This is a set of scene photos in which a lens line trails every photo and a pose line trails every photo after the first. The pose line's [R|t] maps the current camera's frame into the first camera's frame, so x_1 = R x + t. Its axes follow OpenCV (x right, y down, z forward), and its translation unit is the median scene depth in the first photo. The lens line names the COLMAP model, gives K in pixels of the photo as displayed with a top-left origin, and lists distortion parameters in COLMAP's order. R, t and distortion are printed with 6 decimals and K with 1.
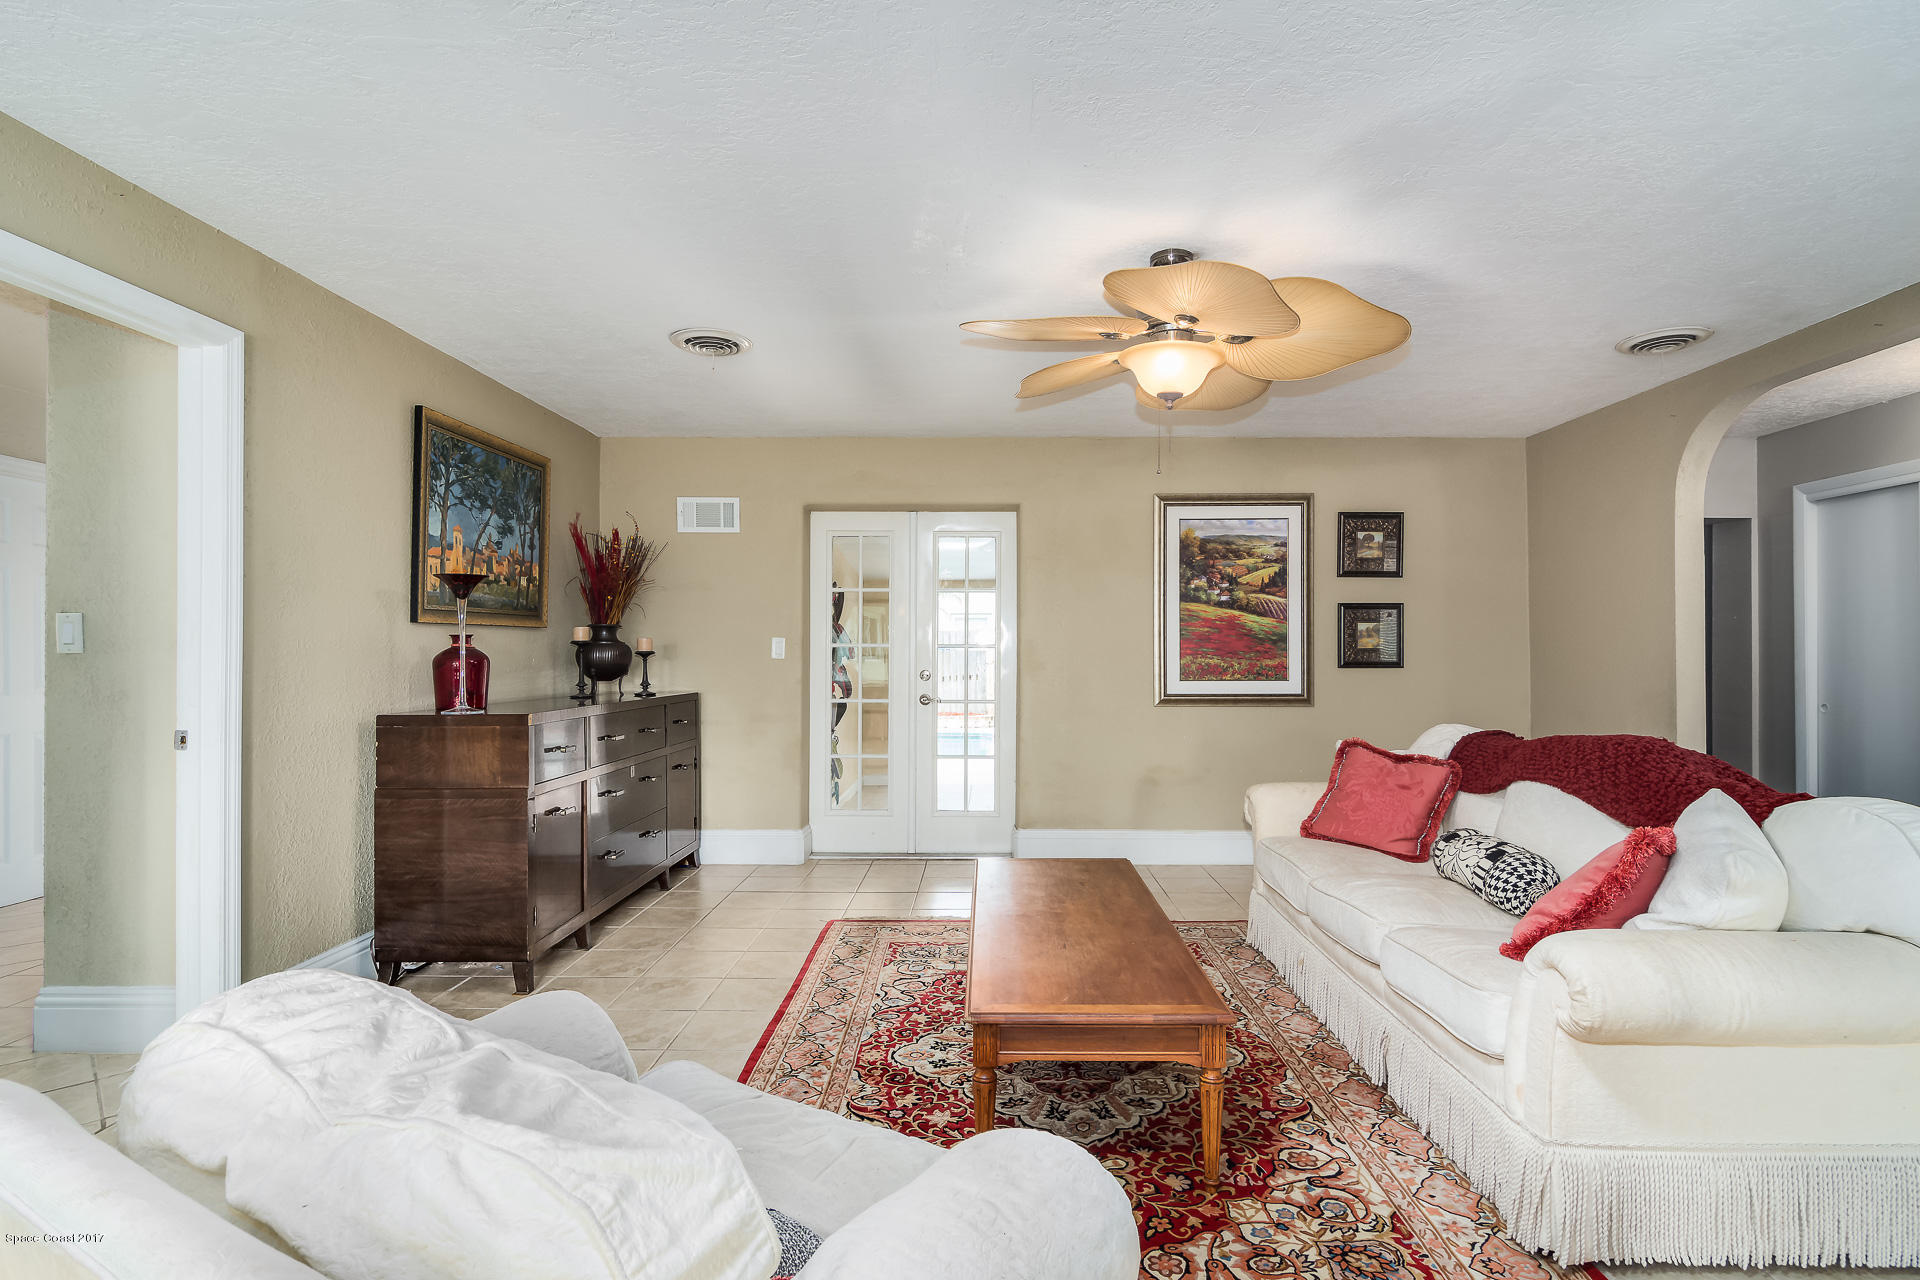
lens RADIAL K [[924.0, 0, 975.2], [0, 924.0, 643.4], [0, 0, 1]] dist [0.002395, 0.000910]
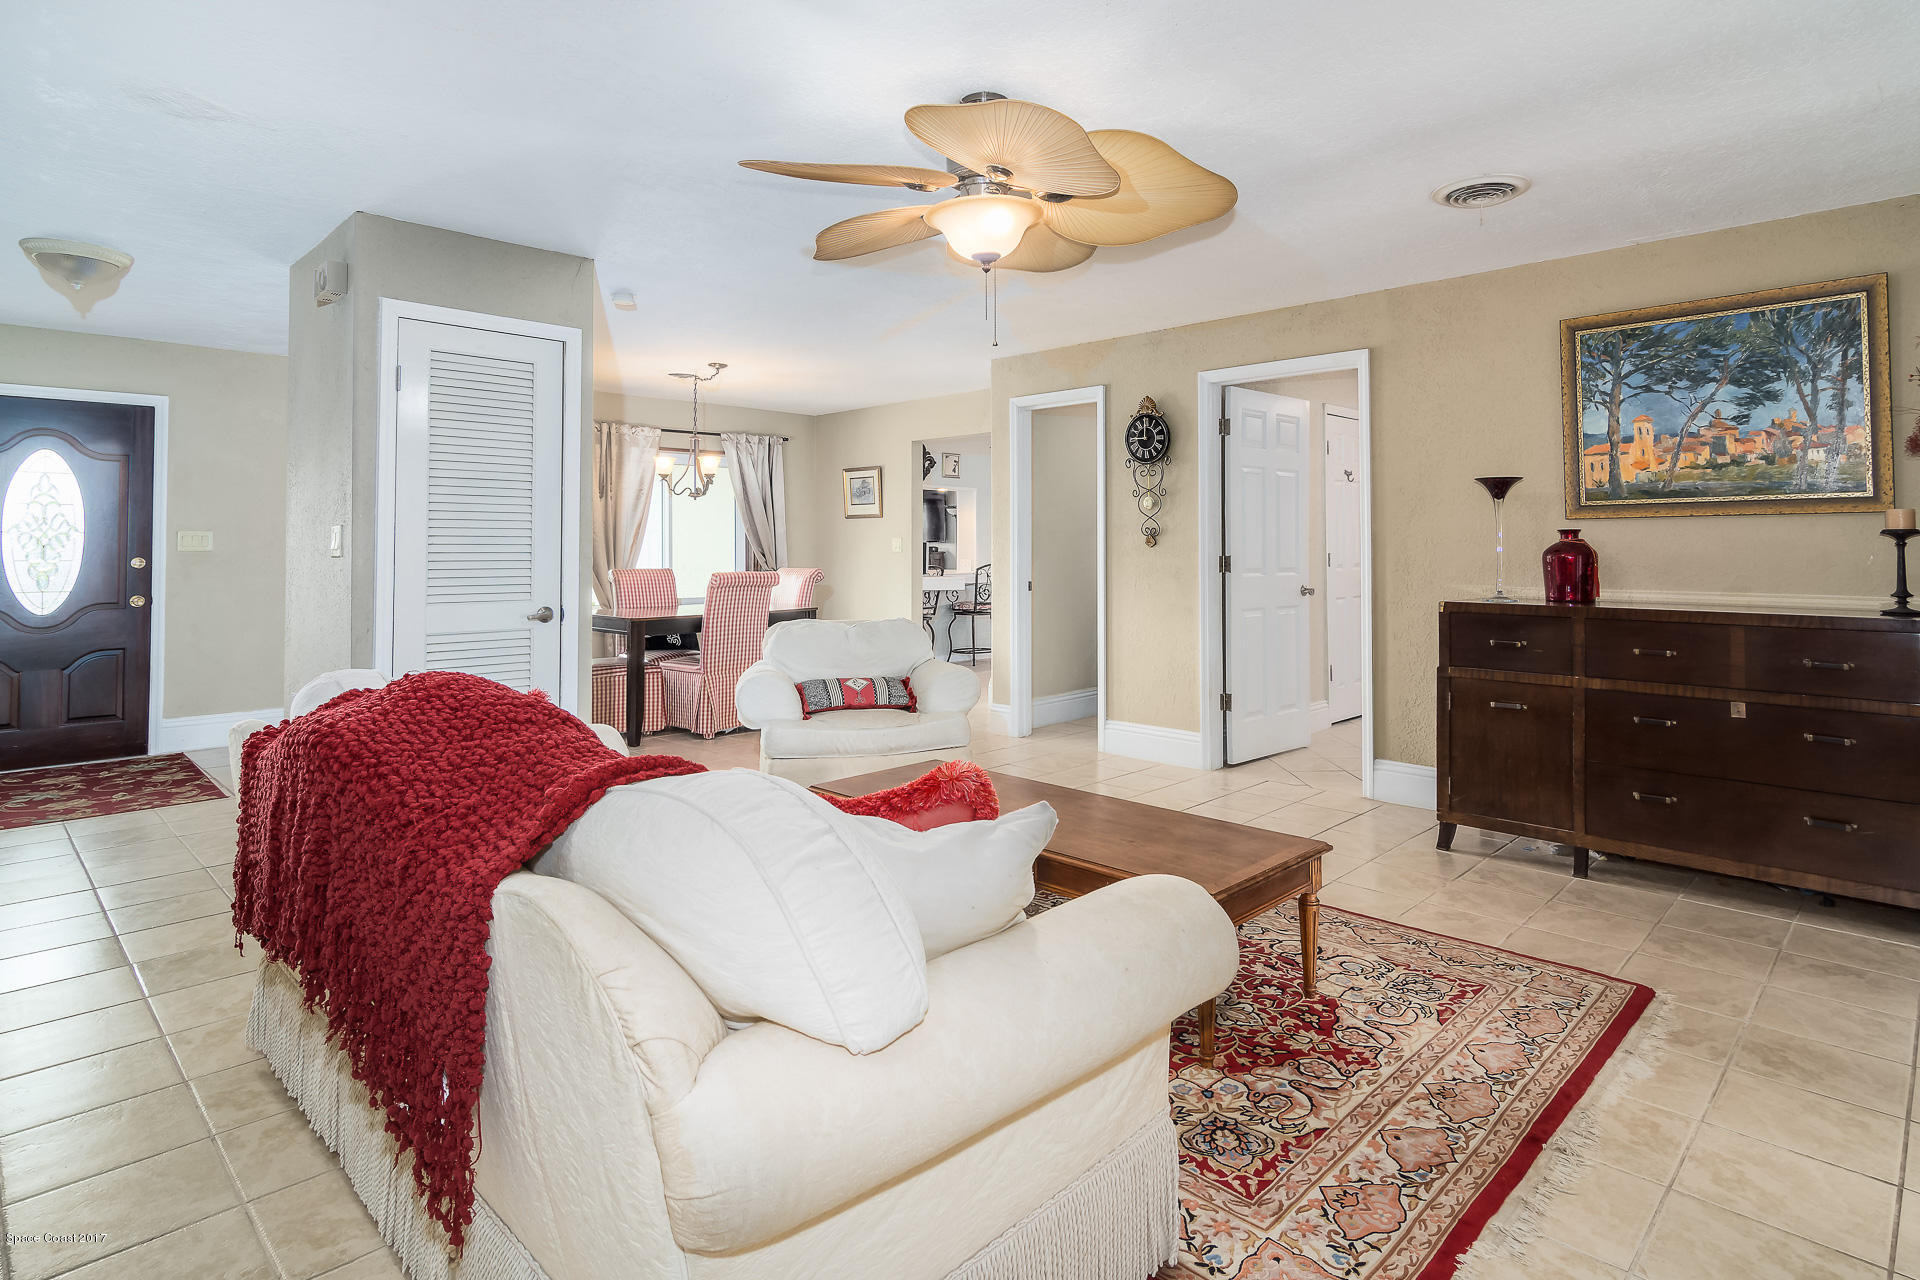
lens RADIAL K [[957.1, 0, 977.1], [0, 957.1, 525.4], [0, 0, 1]] dist [-0.003017, -0.000156]
pose [[-0.683940, -0.018014, -0.729316, 0.489359], [0.005573, 0.999537, -0.029914, 0.010119], [0.729517, -0.024524, -0.683523, 0.897007]]
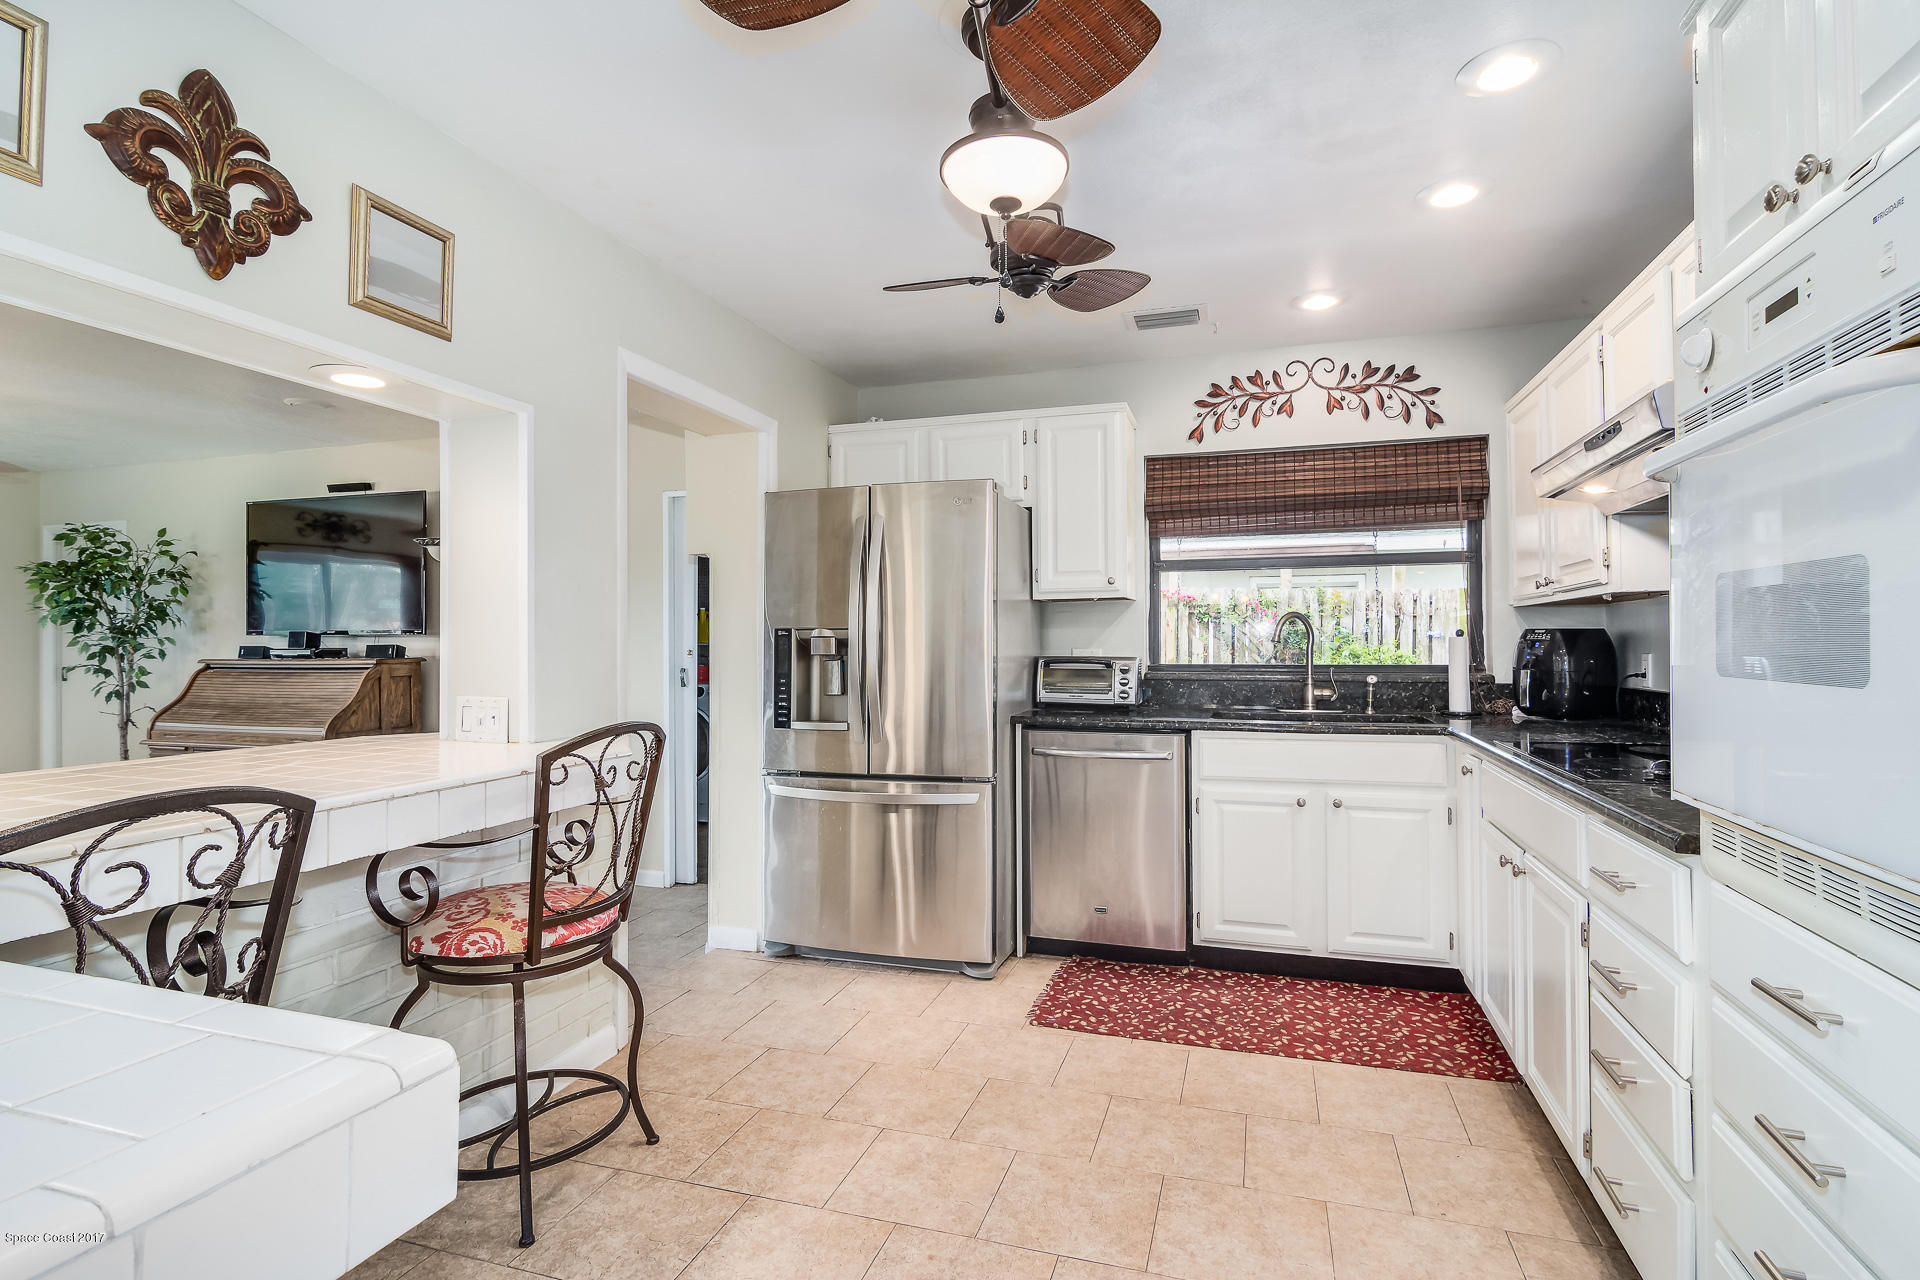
lens RADIAL K [[924.0, 0, 958.3], [0, 924.0, 640.2], [0, 0, 1]] dist [0.002395, 0.000910]
pose [[-0.305605, -0.004617, -0.952147, -0.683378], [0.010215, 0.999915, -0.008127, -0.001266], [0.952104, -0.012210, -0.305532, -0.214097]]
